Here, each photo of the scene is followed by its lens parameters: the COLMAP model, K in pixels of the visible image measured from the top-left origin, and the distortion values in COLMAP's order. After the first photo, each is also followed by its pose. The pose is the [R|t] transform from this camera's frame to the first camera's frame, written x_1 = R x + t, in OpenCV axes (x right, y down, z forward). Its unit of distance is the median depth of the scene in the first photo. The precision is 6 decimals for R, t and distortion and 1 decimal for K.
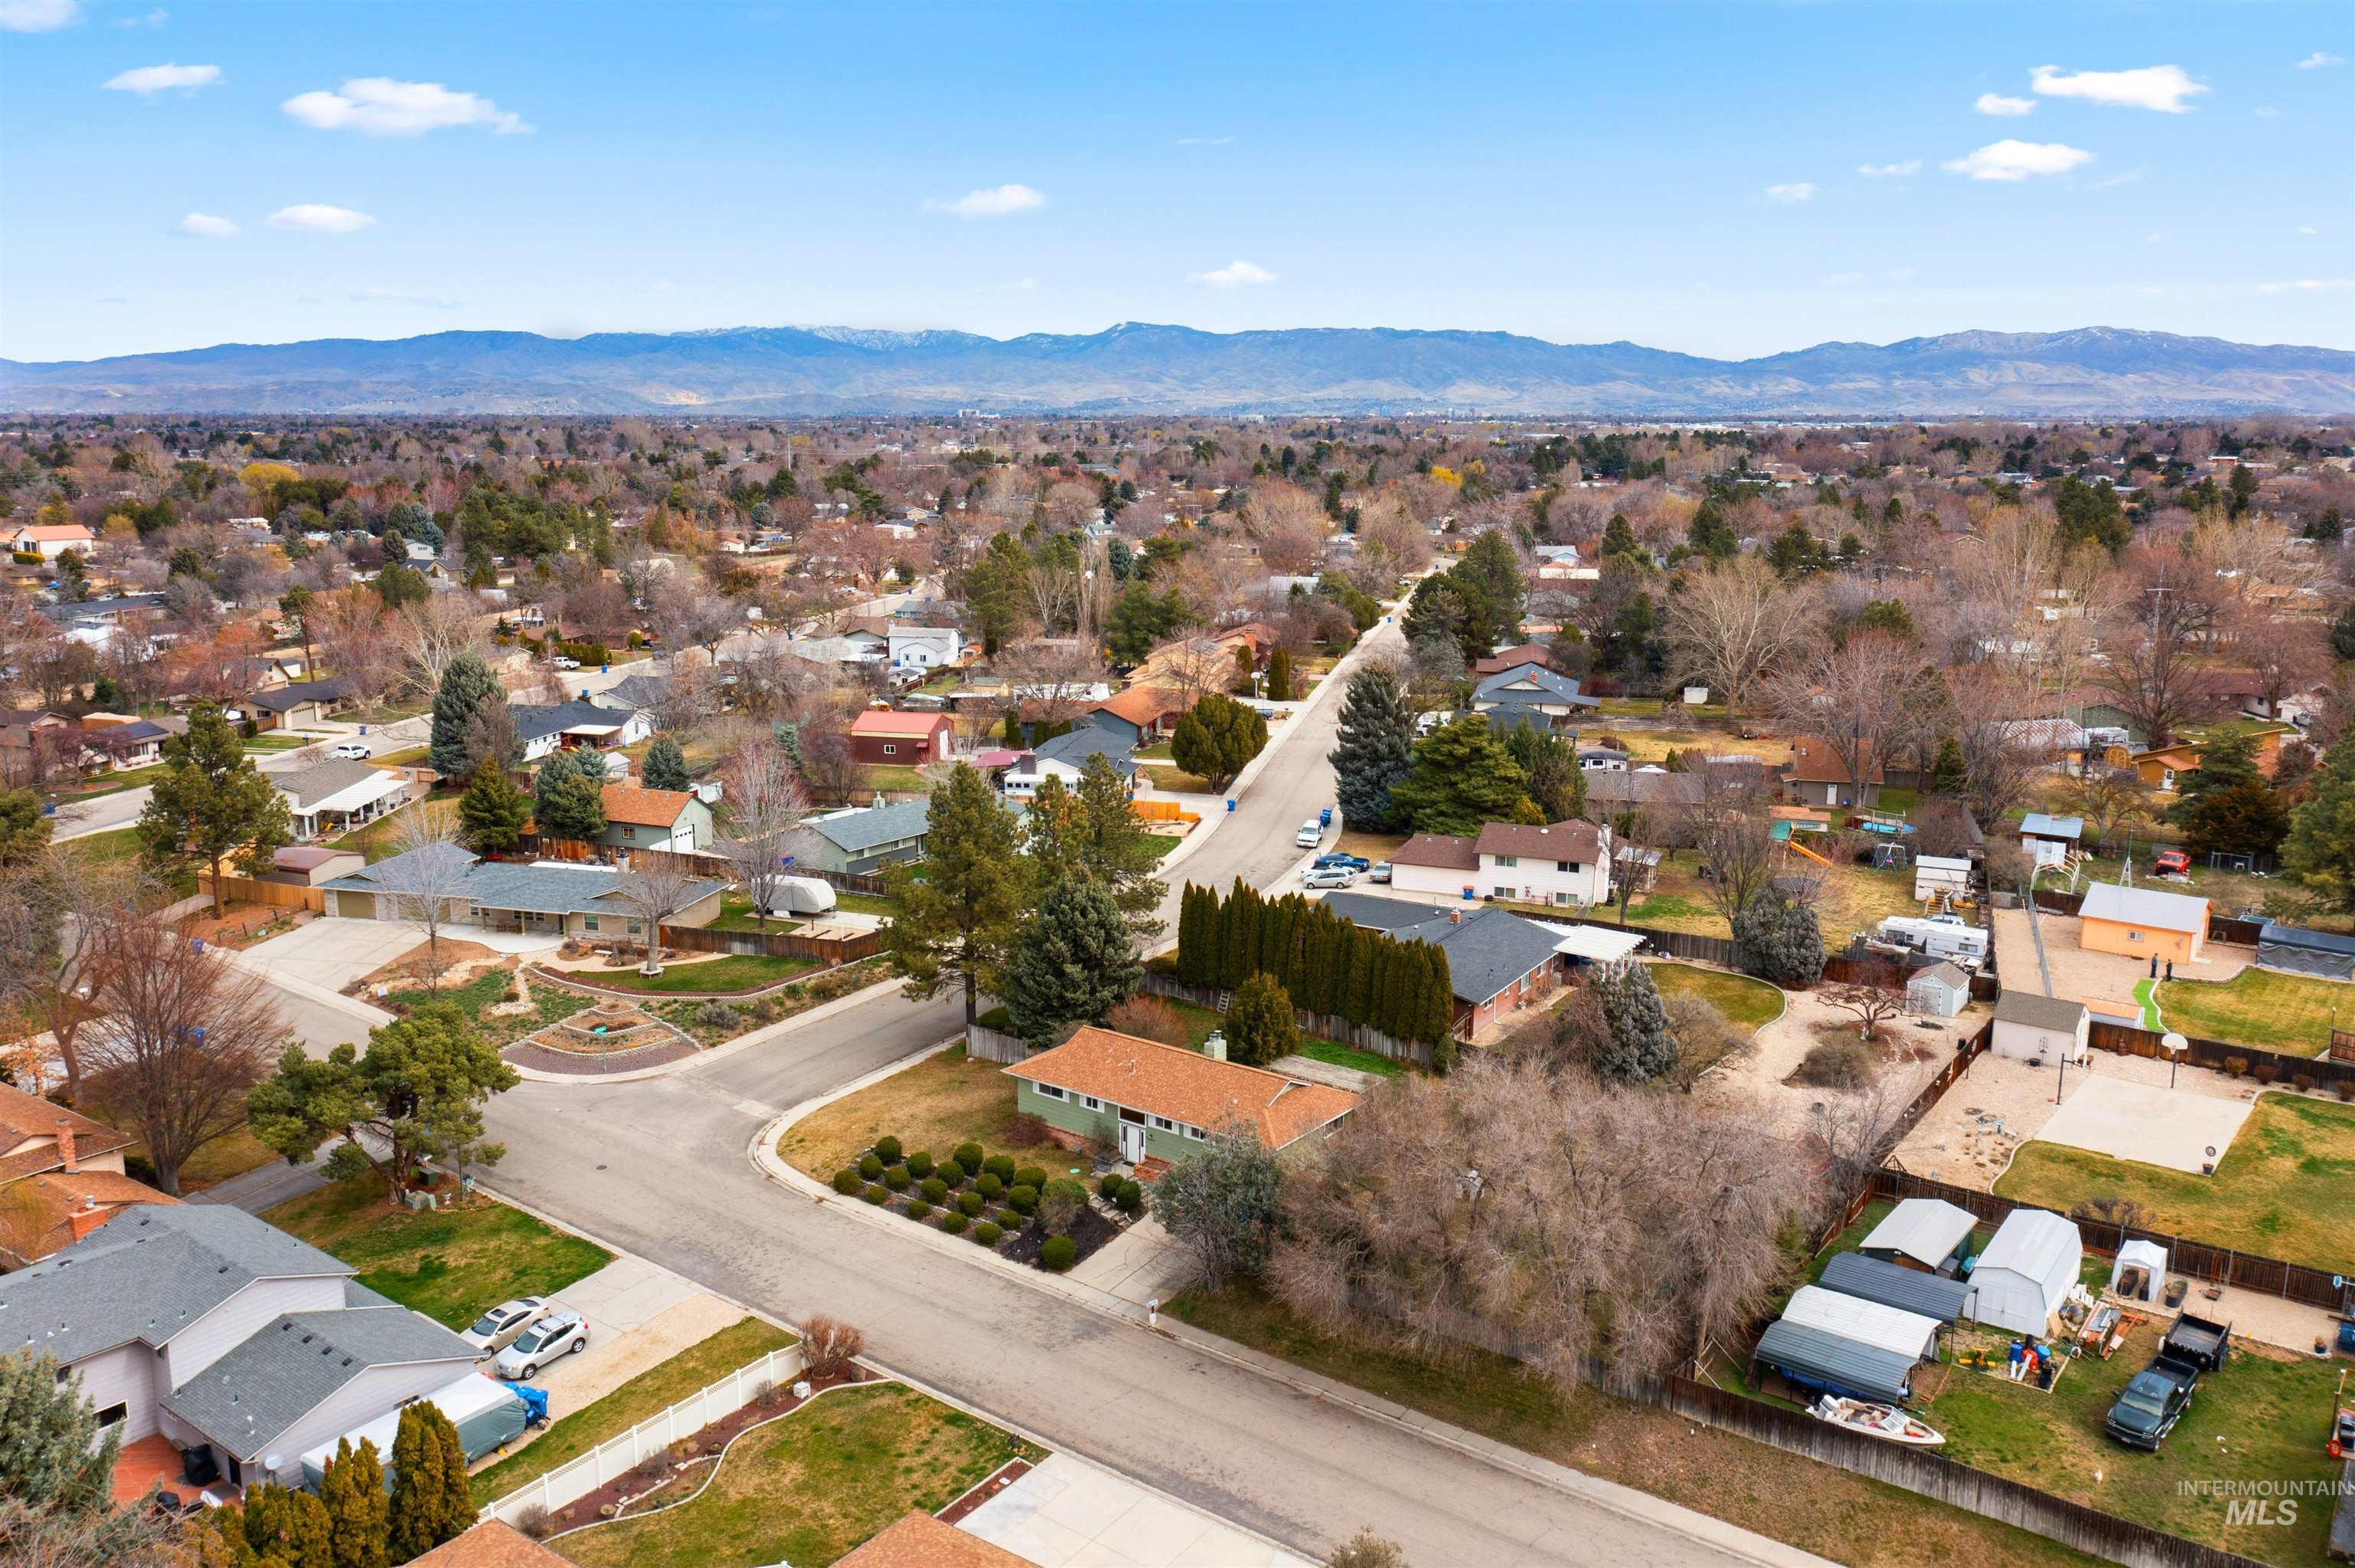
lens RADIAL K [[1873.3, 0, 1195.9], [0, 1873.3, 709.0], [0, 0, 1]] dist [-0.009901, -0.005423]
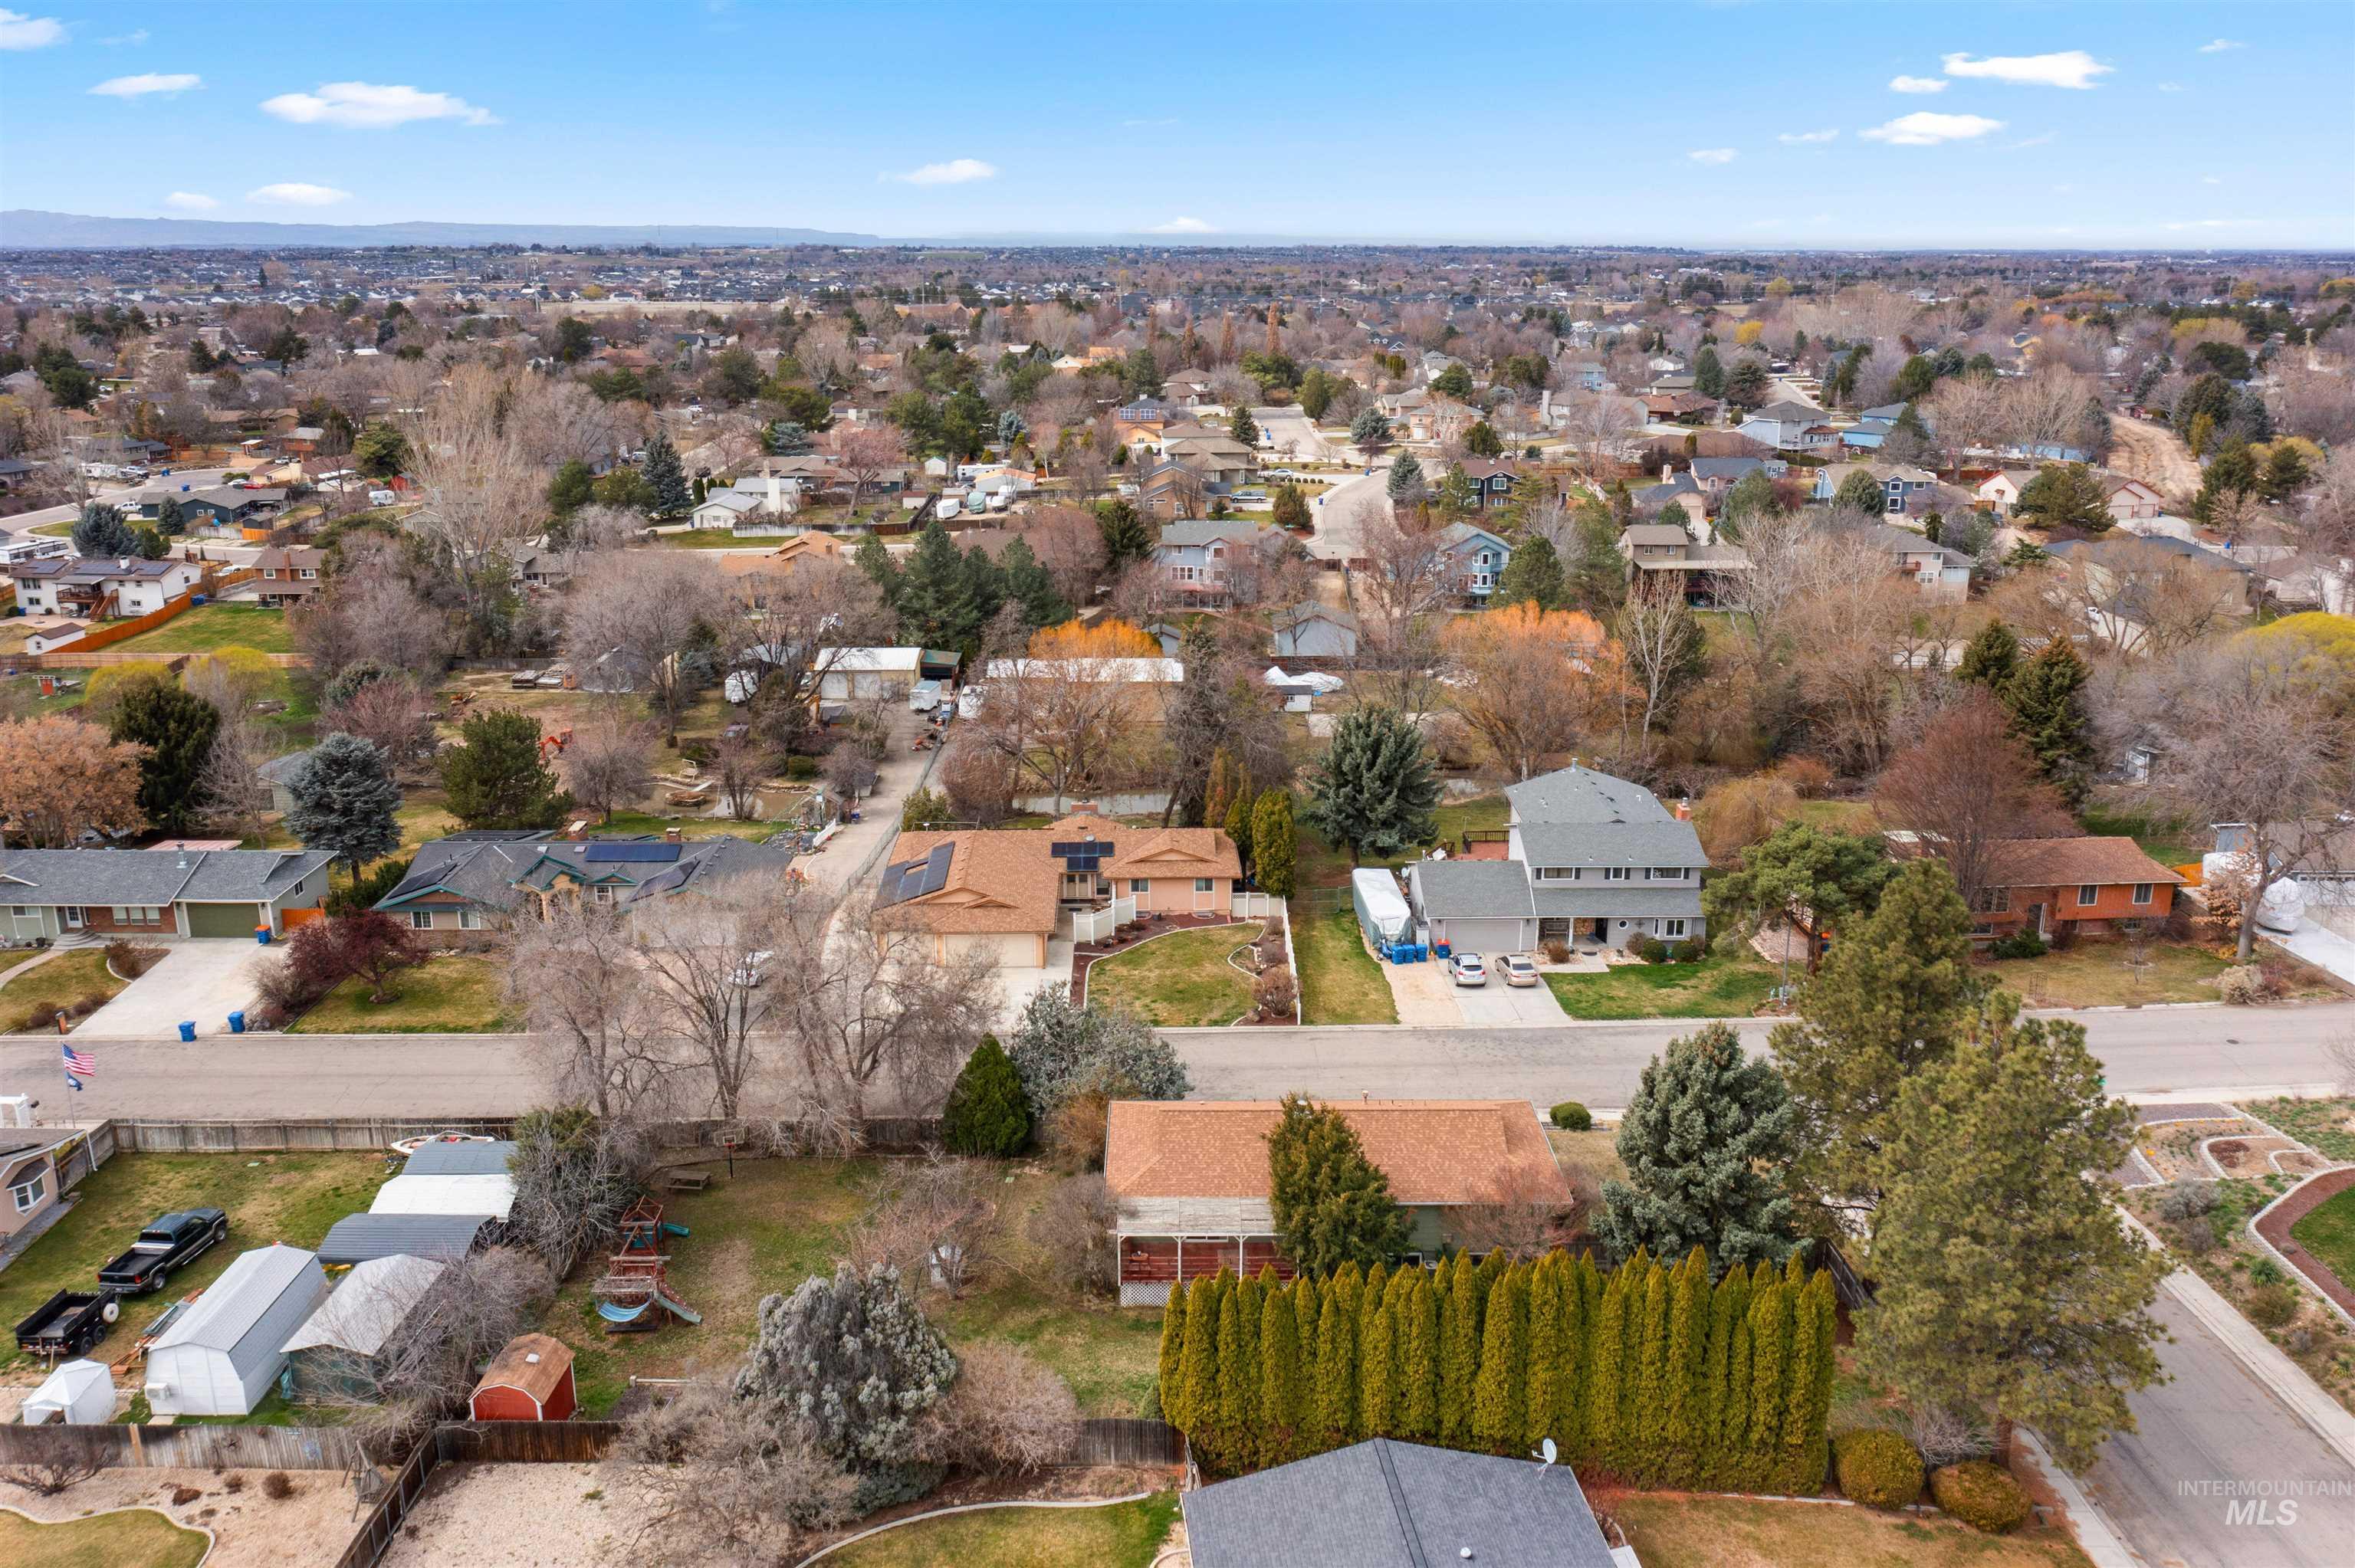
lens RADIAL K [[1873.3, 0, 1195.9], [0, 1873.3, 709.0], [0, 0, 1]] dist [-0.009901, -0.005423]
pose [[-0.799736, 0.133686, -0.585277, 0.463381], [-0.098973, 0.932194, 0.348166, -0.228461], [0.592137, 0.336368, -0.732278, 1.493690]]
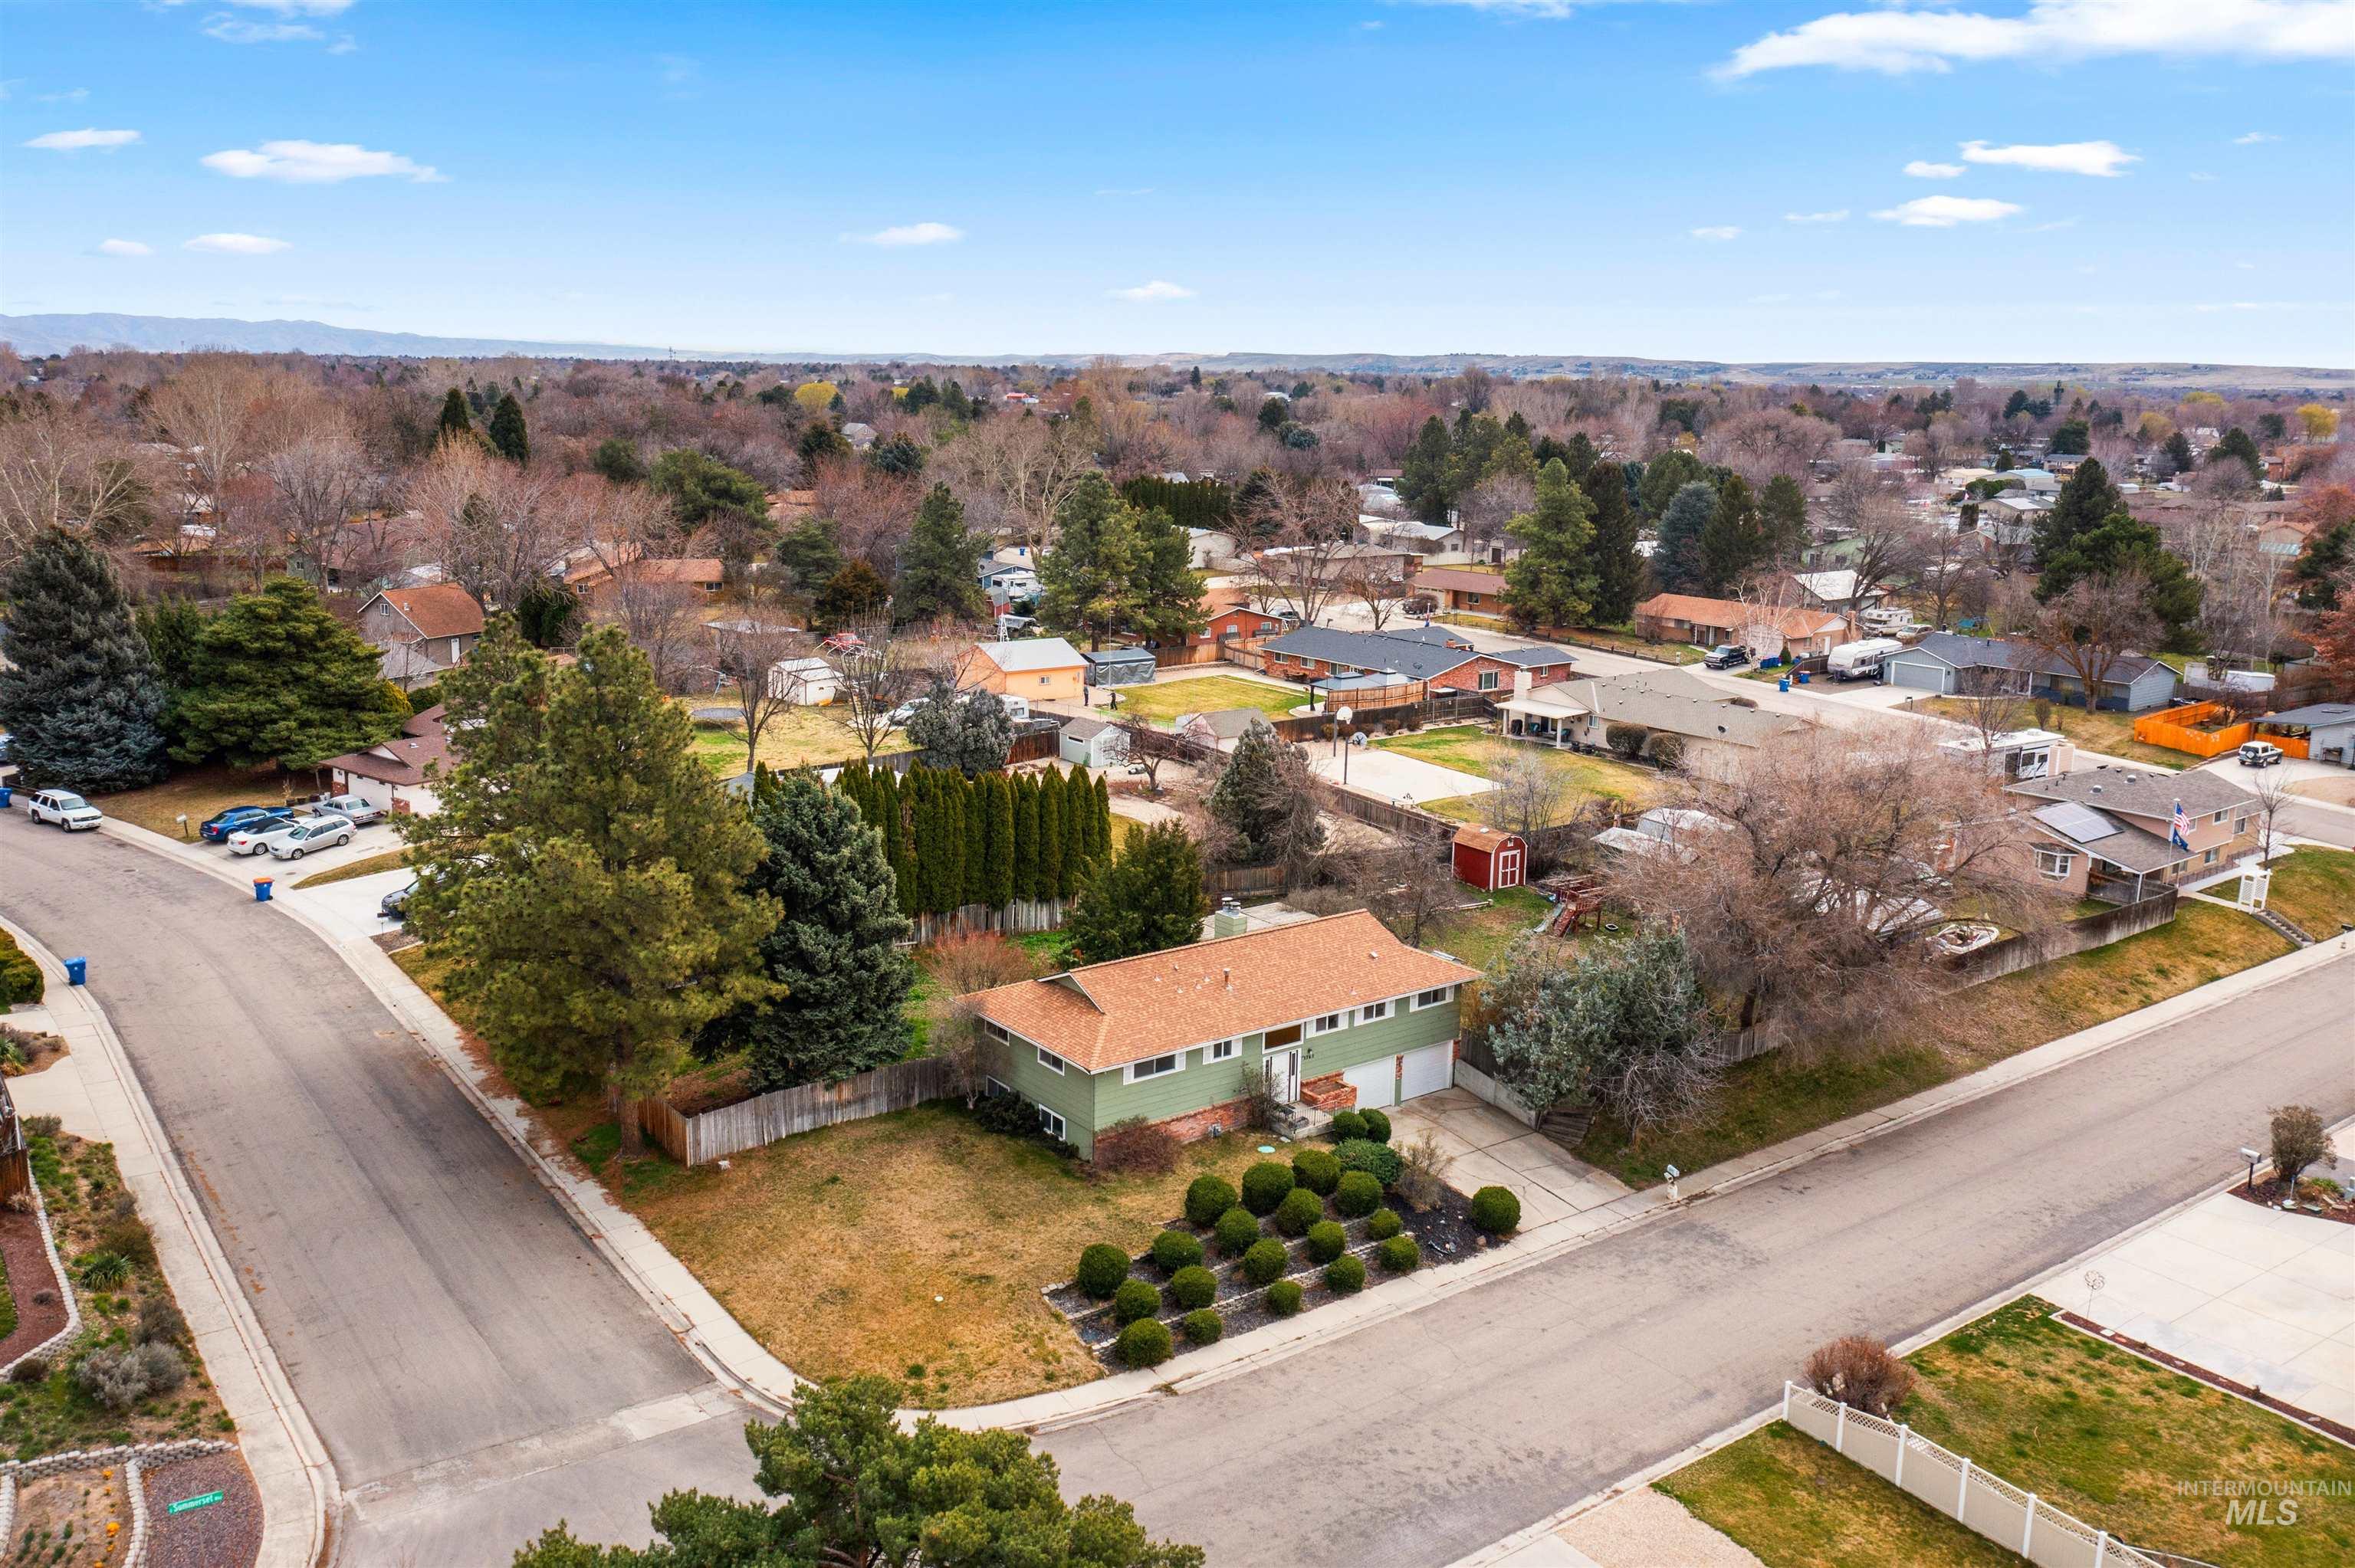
lens RADIAL K [[1876.9, 0, 1160.9], [0, 1876.9, 687.7], [0, 0, 1]] dist [-0.015917, -0.005370]
pose [[0.294713, -0.157783, 0.942470, -0.659446], [0.136945, 0.983067, 0.121756, 0.005704], [-0.945722, 0.093183, 0.311330, 0.814928]]
